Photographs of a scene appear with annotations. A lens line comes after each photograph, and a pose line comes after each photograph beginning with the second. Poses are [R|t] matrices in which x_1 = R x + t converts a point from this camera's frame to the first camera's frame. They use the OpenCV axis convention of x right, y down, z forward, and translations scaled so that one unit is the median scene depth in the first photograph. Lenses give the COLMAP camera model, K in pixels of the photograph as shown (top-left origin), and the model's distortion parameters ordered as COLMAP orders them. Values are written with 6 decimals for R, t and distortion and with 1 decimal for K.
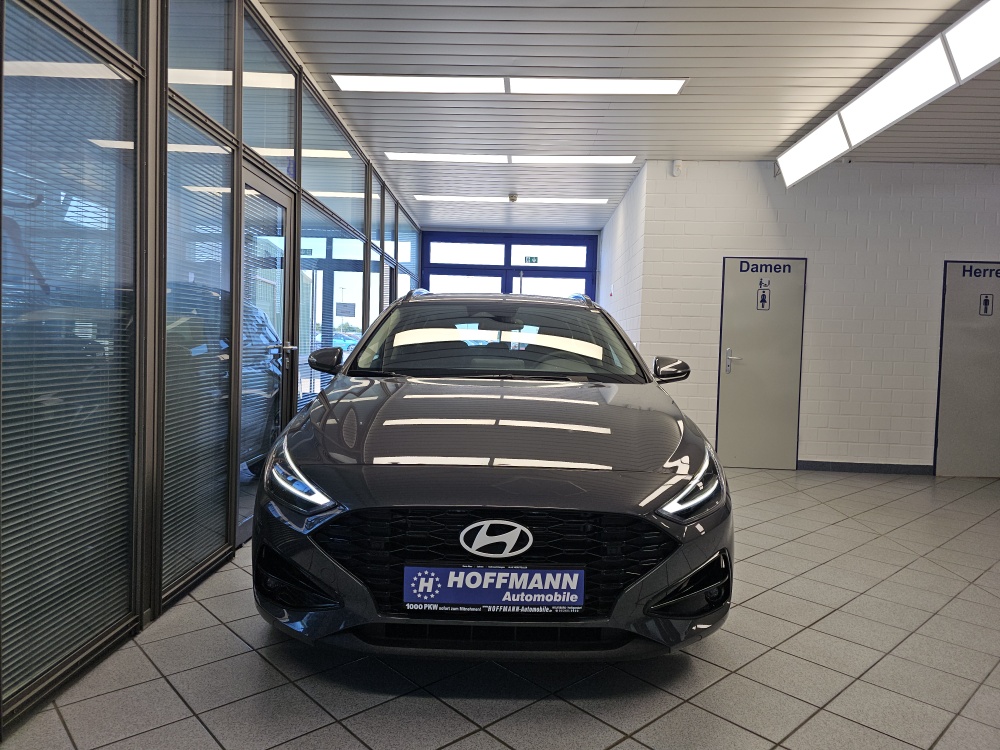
lens RADIAL K [[683.7, 0, 498.5], [0, 683.7, 363.6], [0, 0, 1]] dist [0.044924, -0.052888]
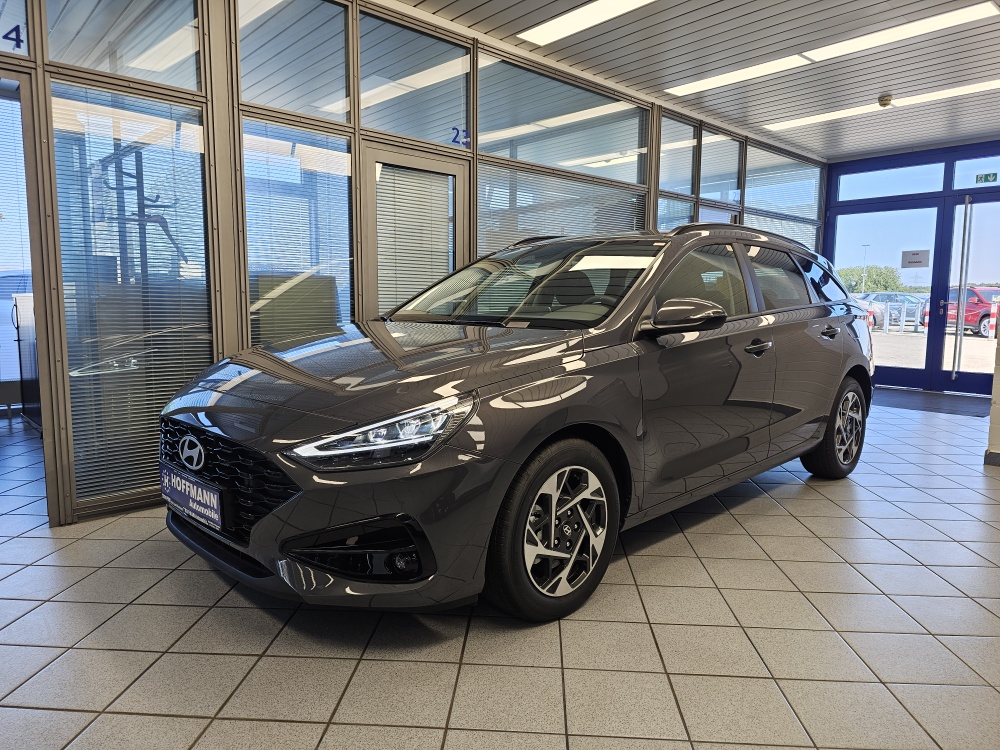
lens RADIAL K [[680.0, 0, 487.2], [0, 680.0, 377.6], [0, 0, 1]] dist [0.062528, -0.047429]
pose [[0.691840, 0.059802, -0.719571, 1.176437], [-0.007617, 0.997113, 0.075545, 0.035400], [0.722011, -0.046784, 0.690298, 0.563168]]
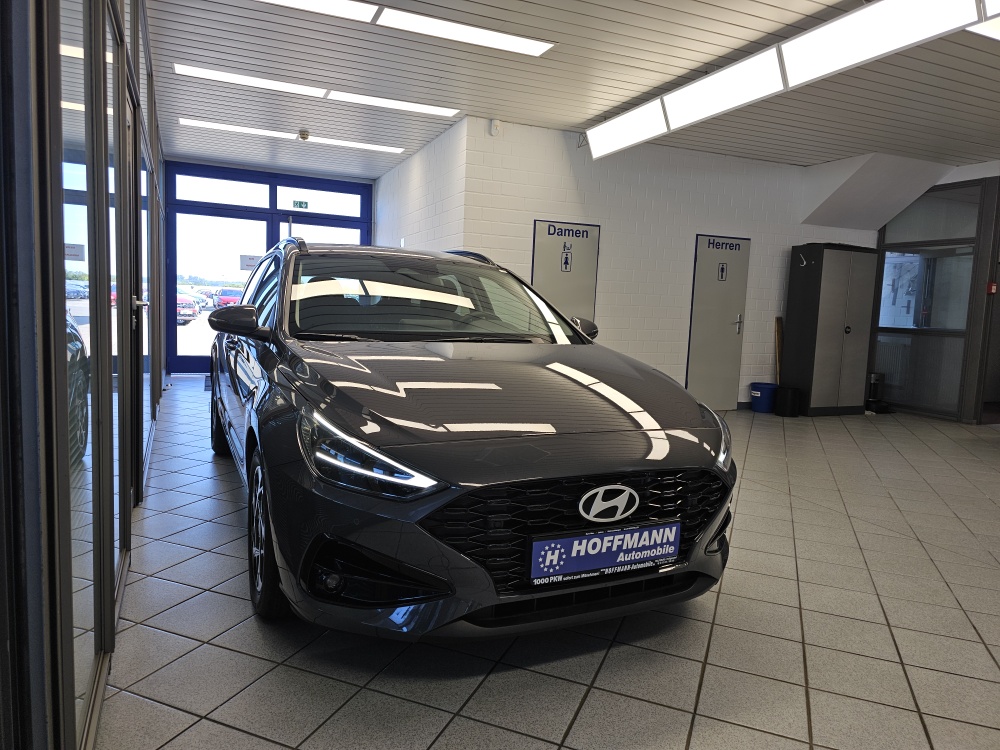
lens RADIAL K [[680.0, 0, 508.3], [0, 680.0, 369.5], [0, 0, 1]] dist [0.084225, -0.090756]
pose [[0.900675, -0.031387, 0.433359, -0.573600], [-0.003314, 0.996862, 0.079088, -0.023464], [-0.434481, -0.072669, 0.897745, 0.166090]]
